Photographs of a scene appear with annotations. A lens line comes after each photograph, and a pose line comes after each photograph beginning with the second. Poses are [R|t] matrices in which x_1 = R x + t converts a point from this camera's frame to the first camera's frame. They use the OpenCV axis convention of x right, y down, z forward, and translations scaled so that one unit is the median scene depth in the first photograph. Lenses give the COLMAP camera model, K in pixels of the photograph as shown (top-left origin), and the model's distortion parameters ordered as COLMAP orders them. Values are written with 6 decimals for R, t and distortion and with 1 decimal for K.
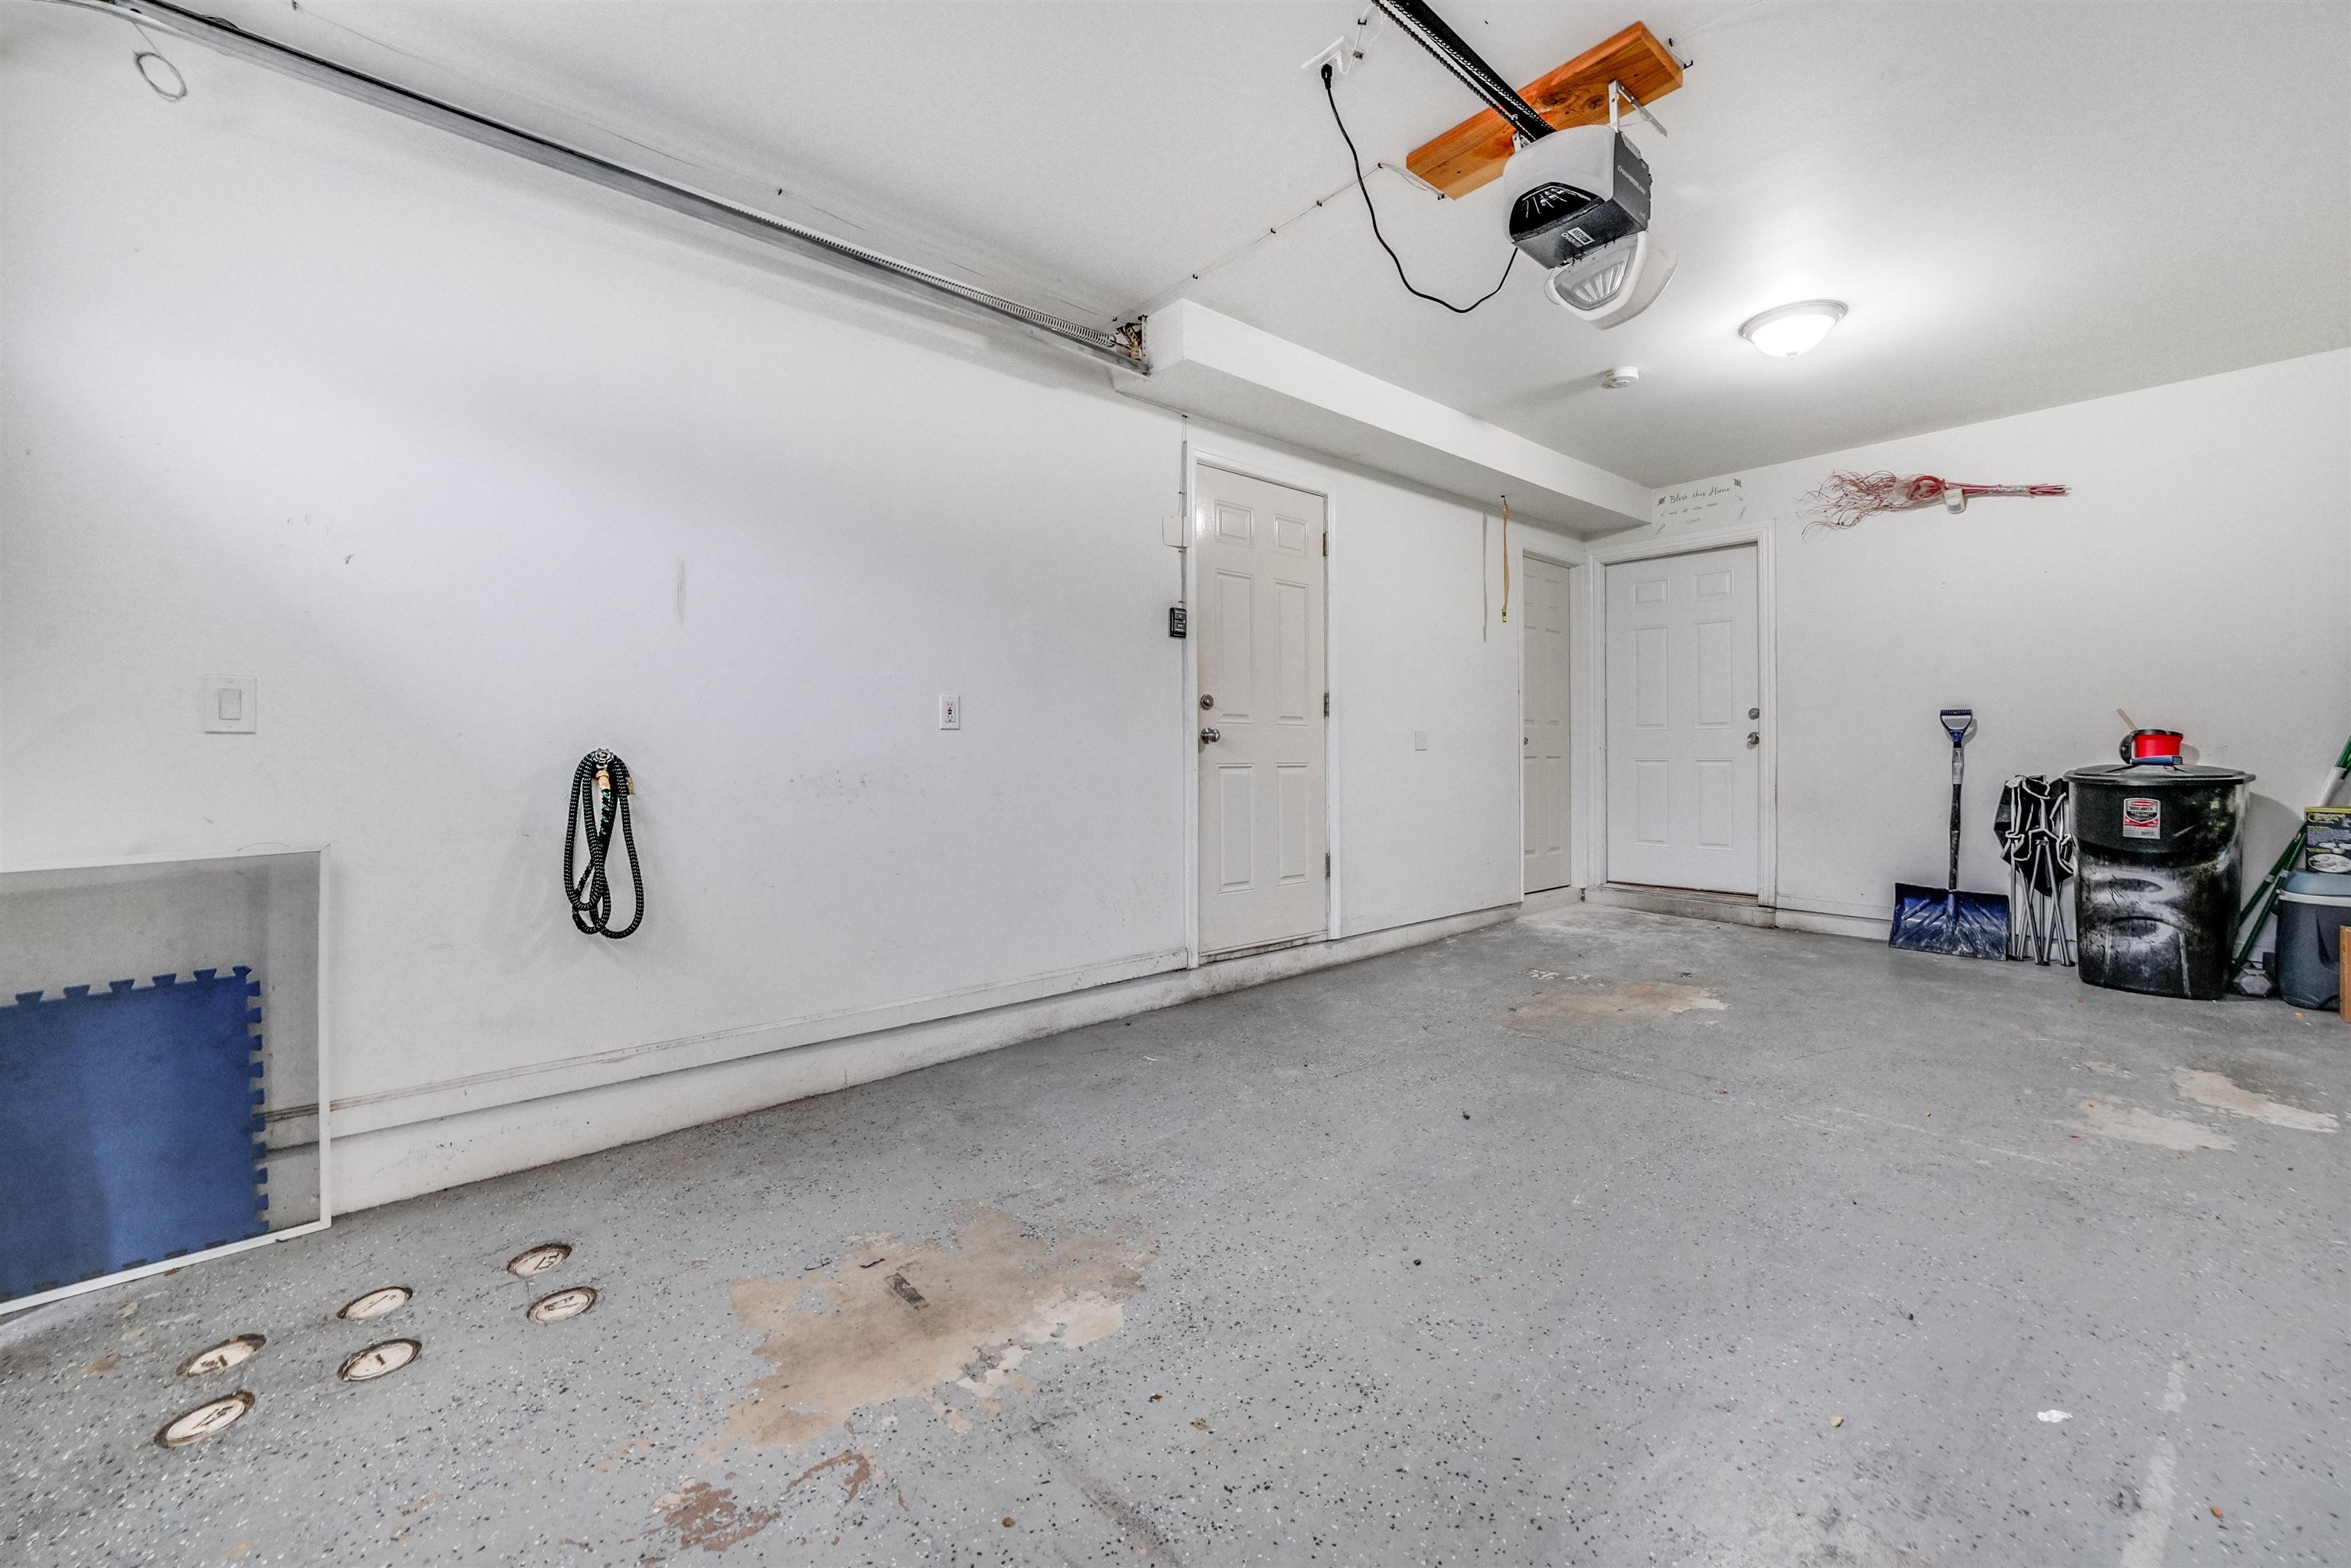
lens RADIAL K [[983.6, 0, 1163.8], [0, 983.6, 757.6], [0, 0, 1]] dist [-0.002667, 0.000058]
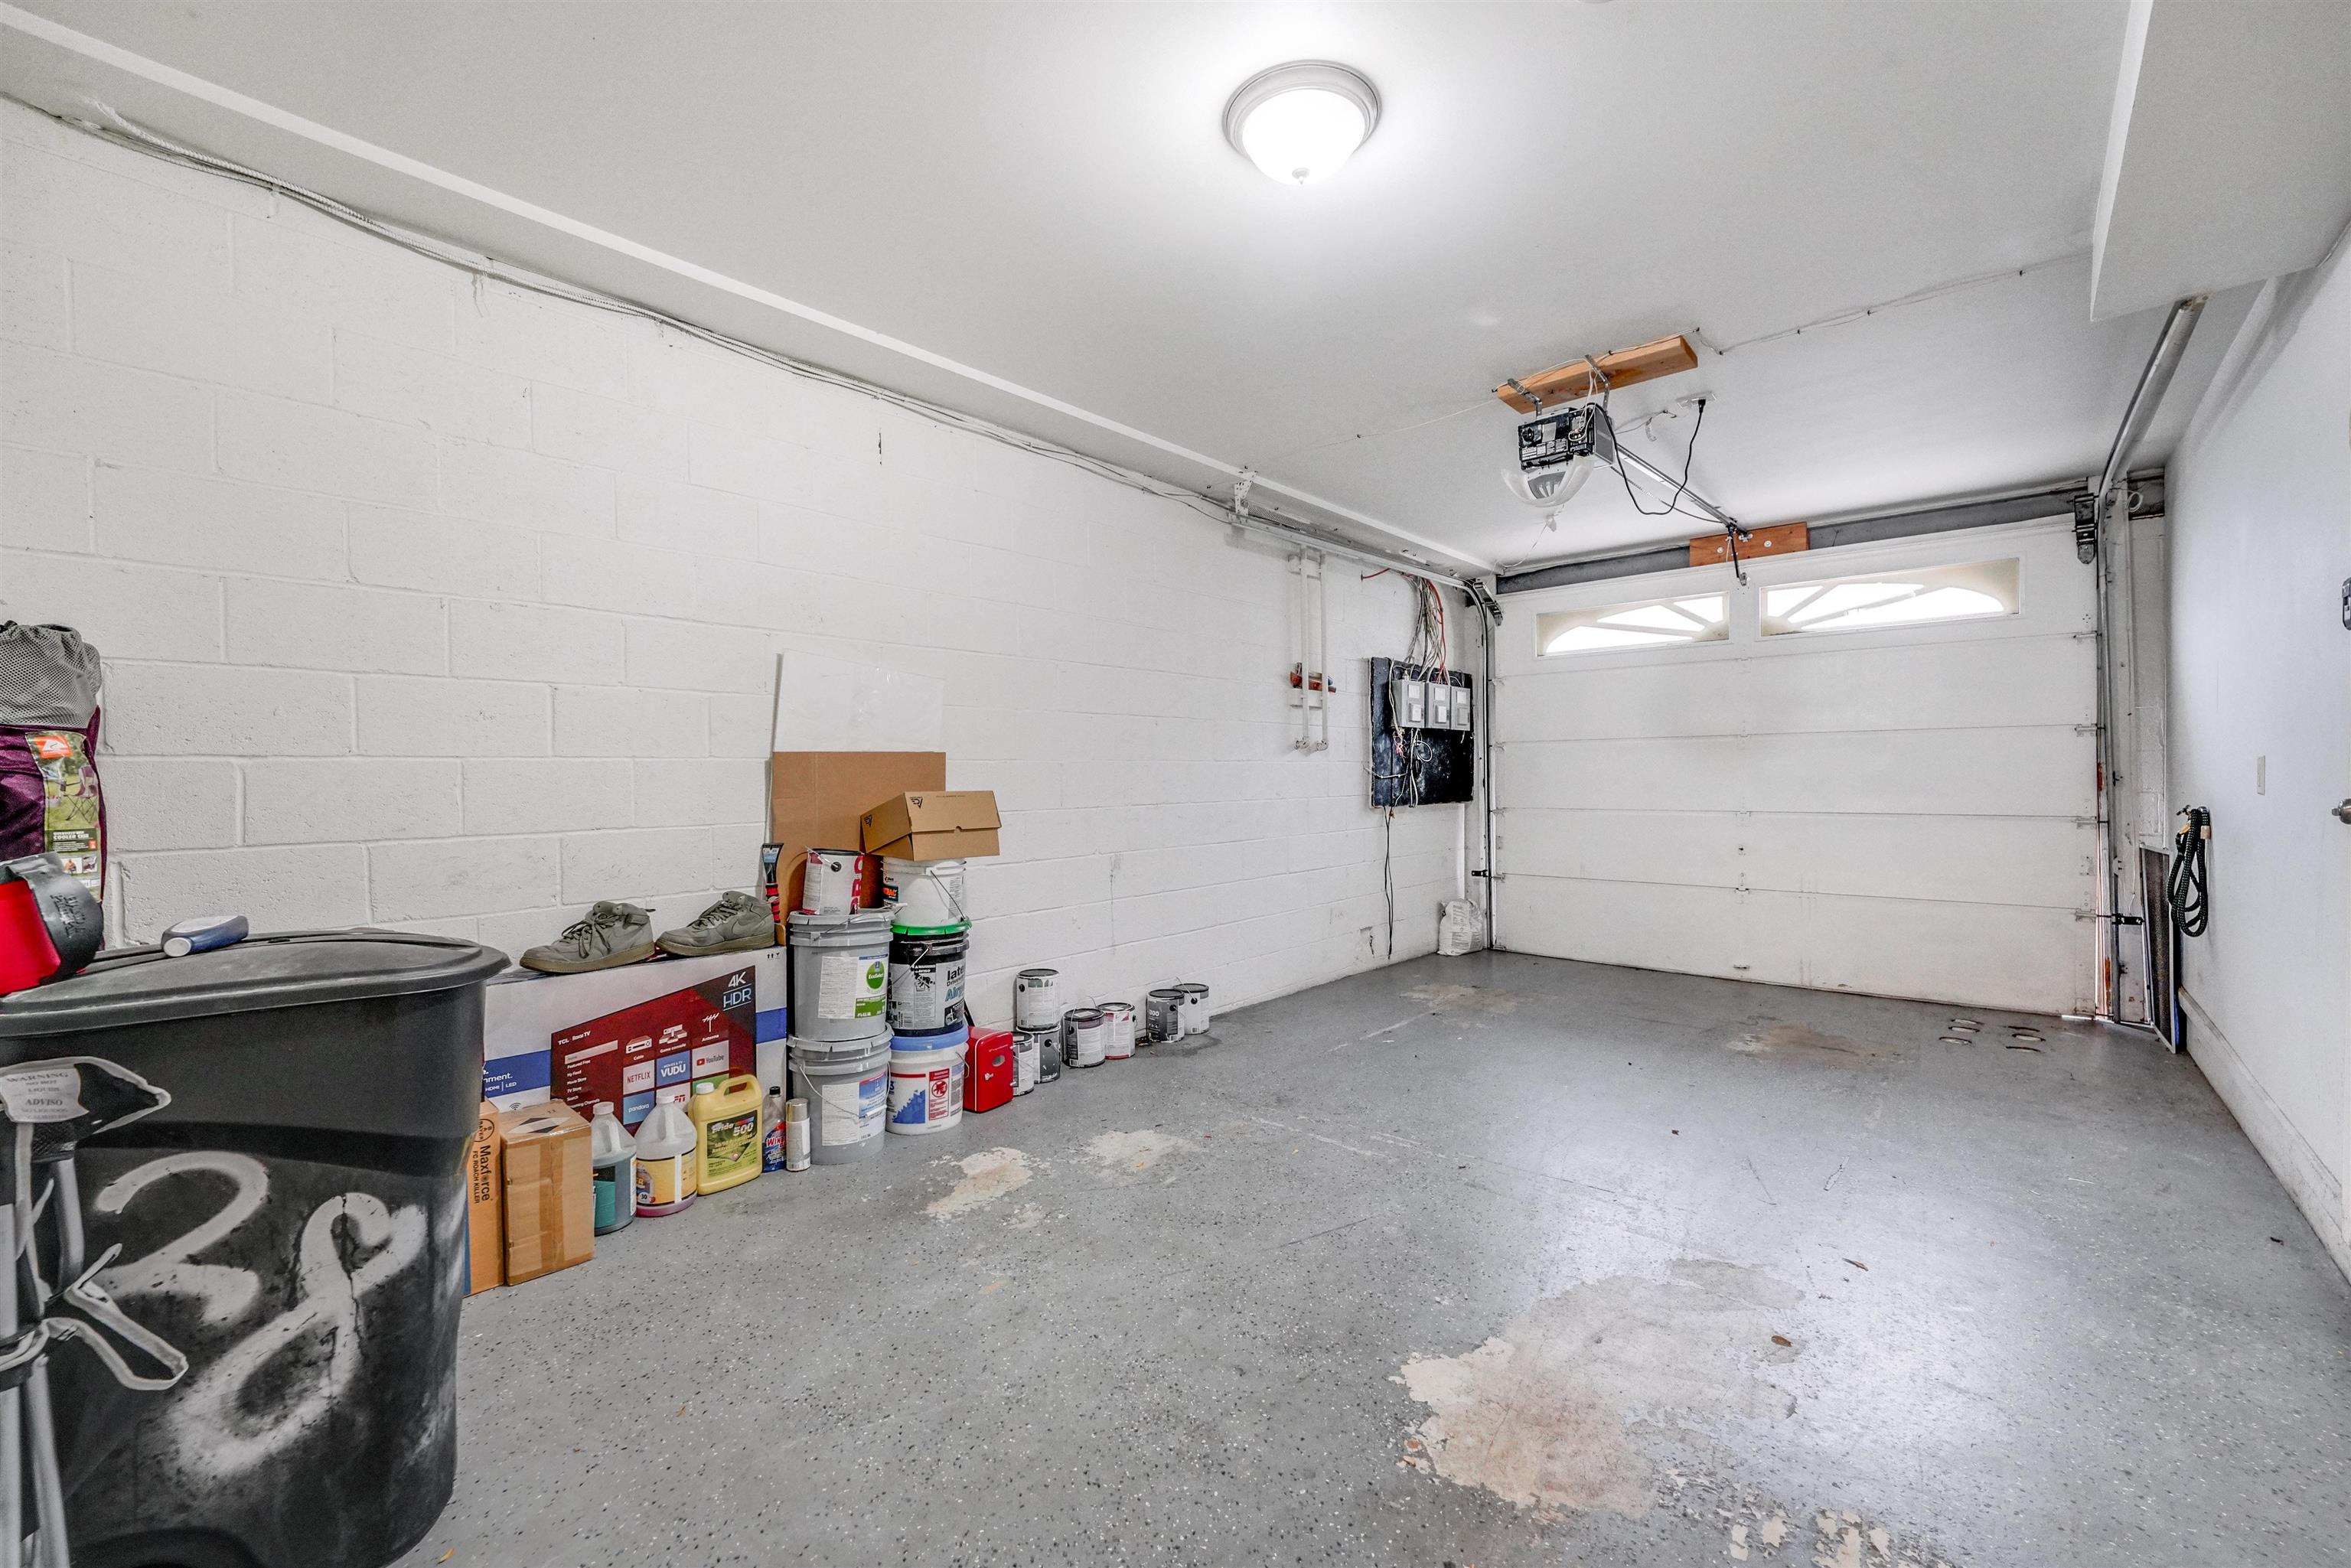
lens RADIAL K [[983.6, 0, 1163.8], [0, 983.6, 757.6], [0, 0, 1]] dist [-0.002667, 0.000058]
pose [[-0.991859, 0.012045, -0.126773, 0.737076], [0.013709, 0.999831, -0.012263, -0.054832], [0.126604, -0.013901, -0.991856, 1.456638]]
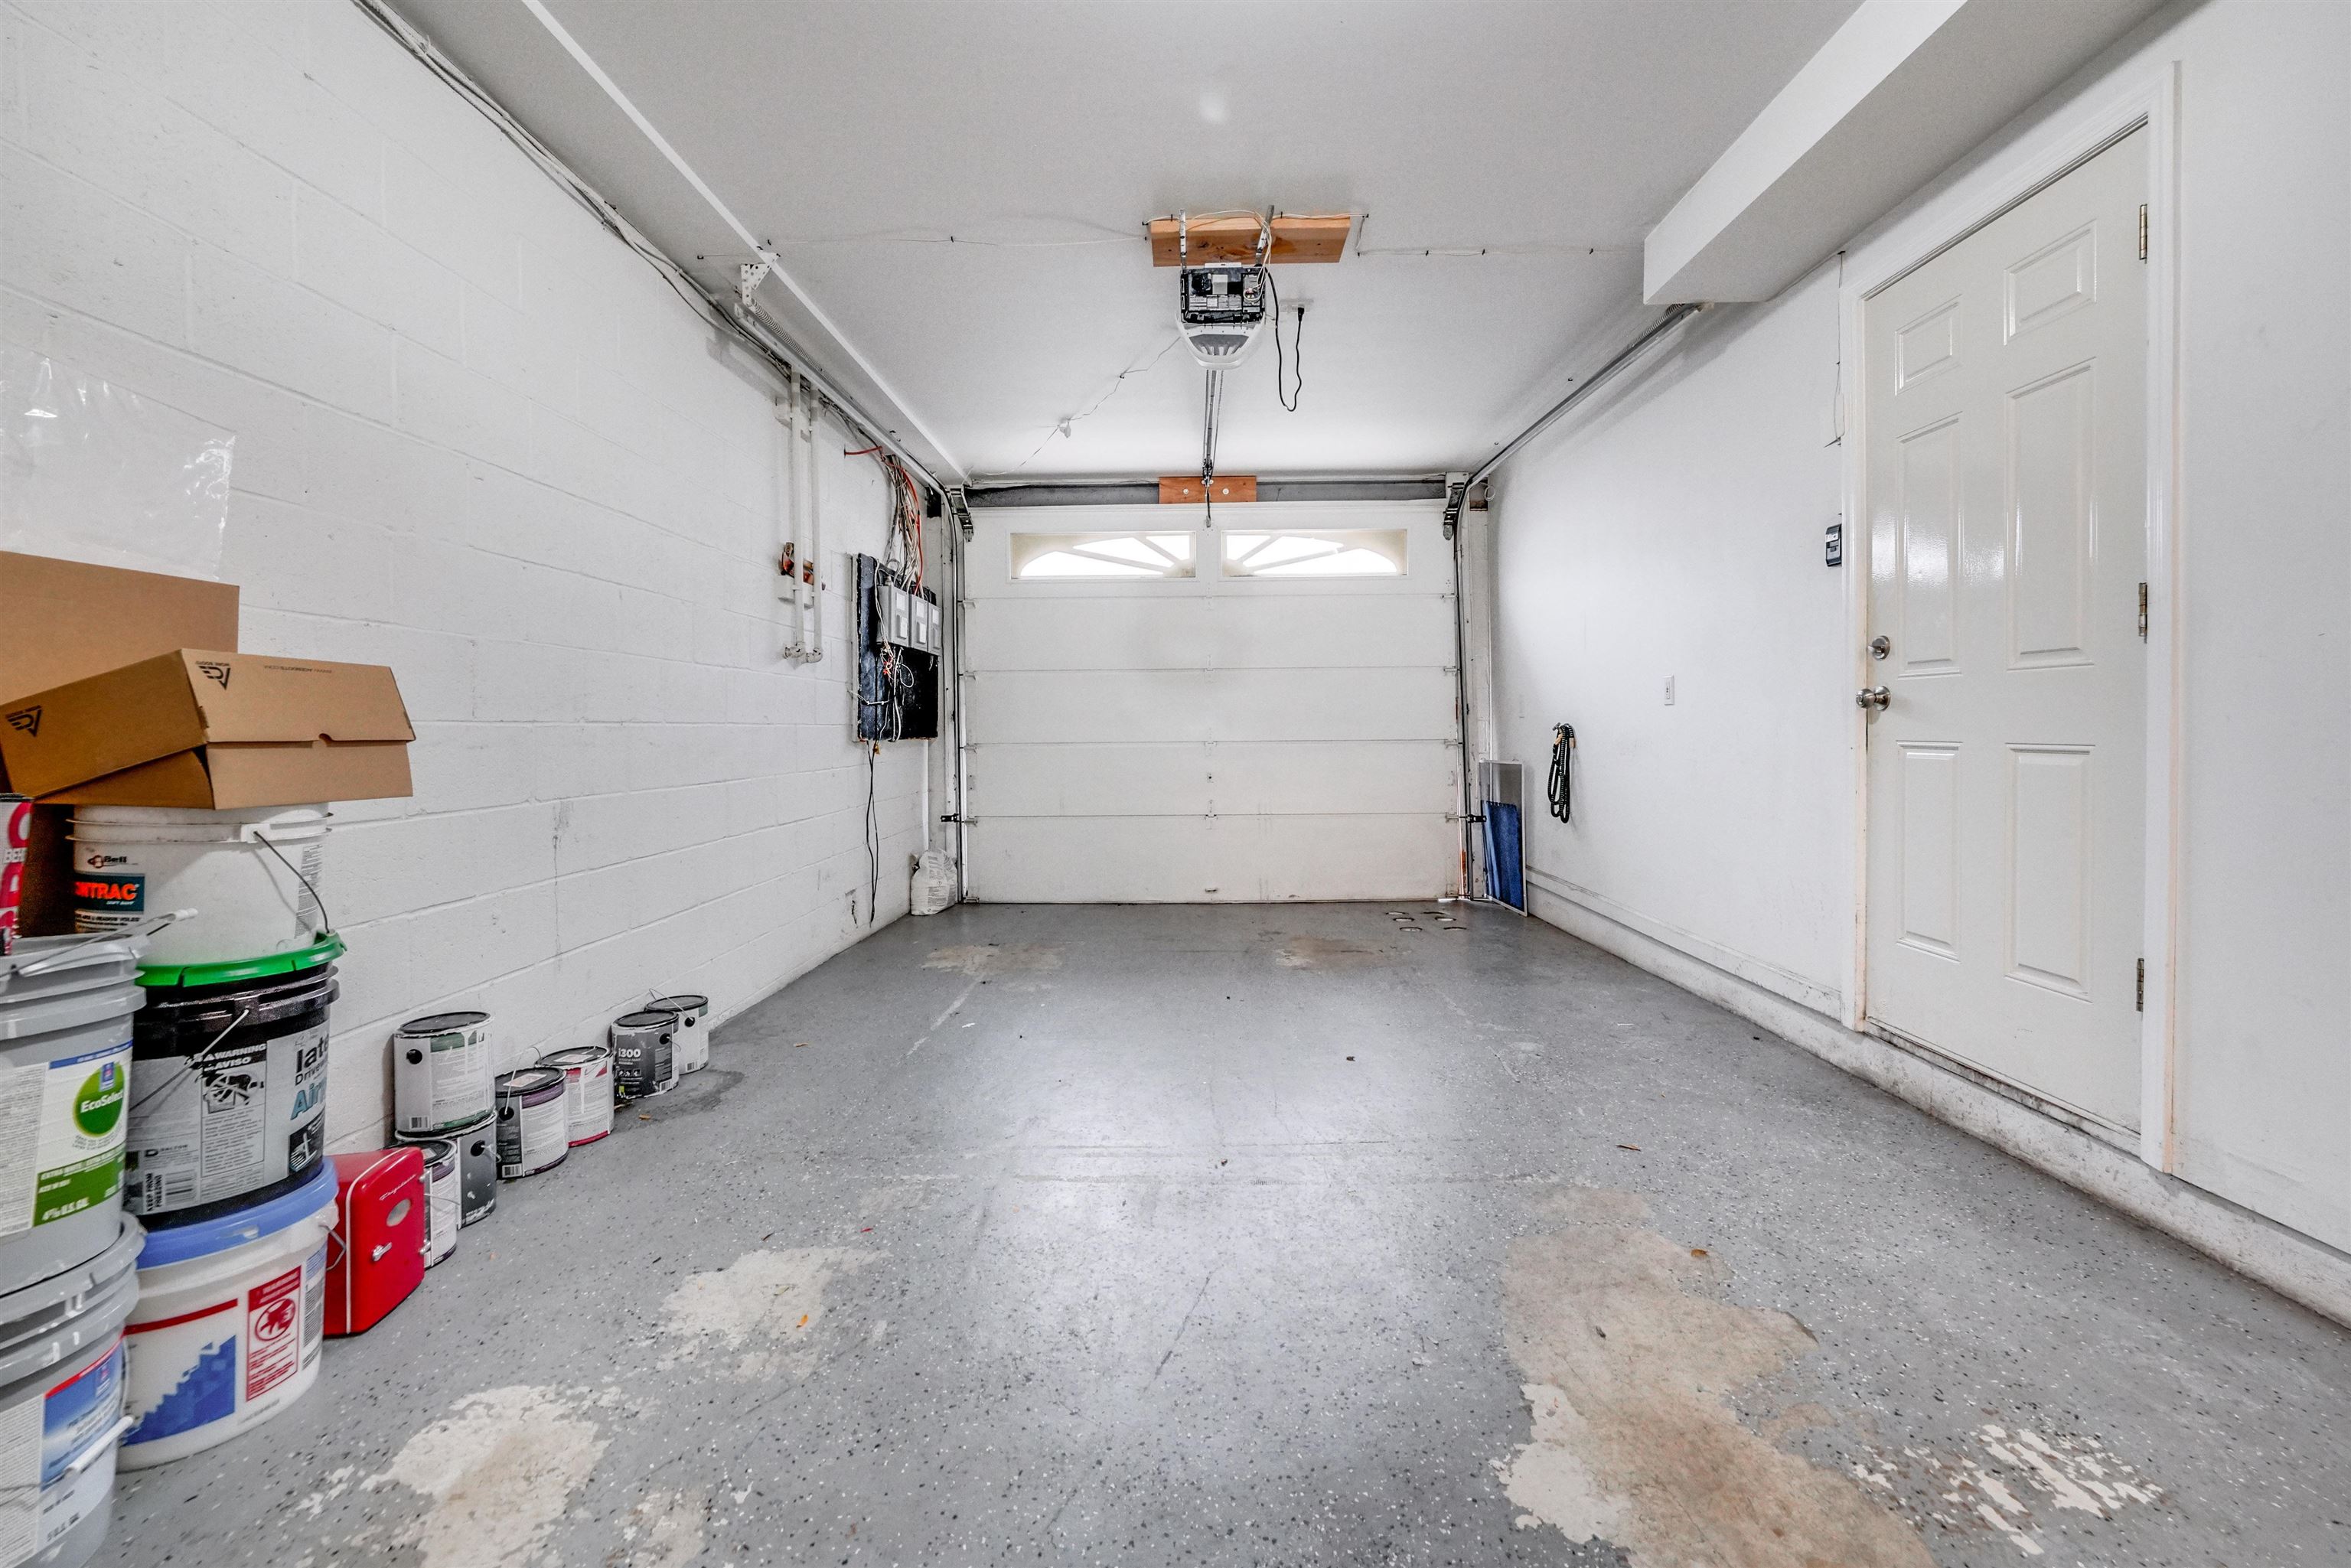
lens RADIAL K [[991.2, 0, 1203.7], [0, 991.2, 715.5], [0, 0, 1]] dist [-0.008105, 0.000852]
pose [[-0.653364, -0.000160, -0.757044, 0.873900], [0.008364, 0.999937, -0.007429, -0.010135], [0.756998, -0.011186, -0.653321, 1.116071]]
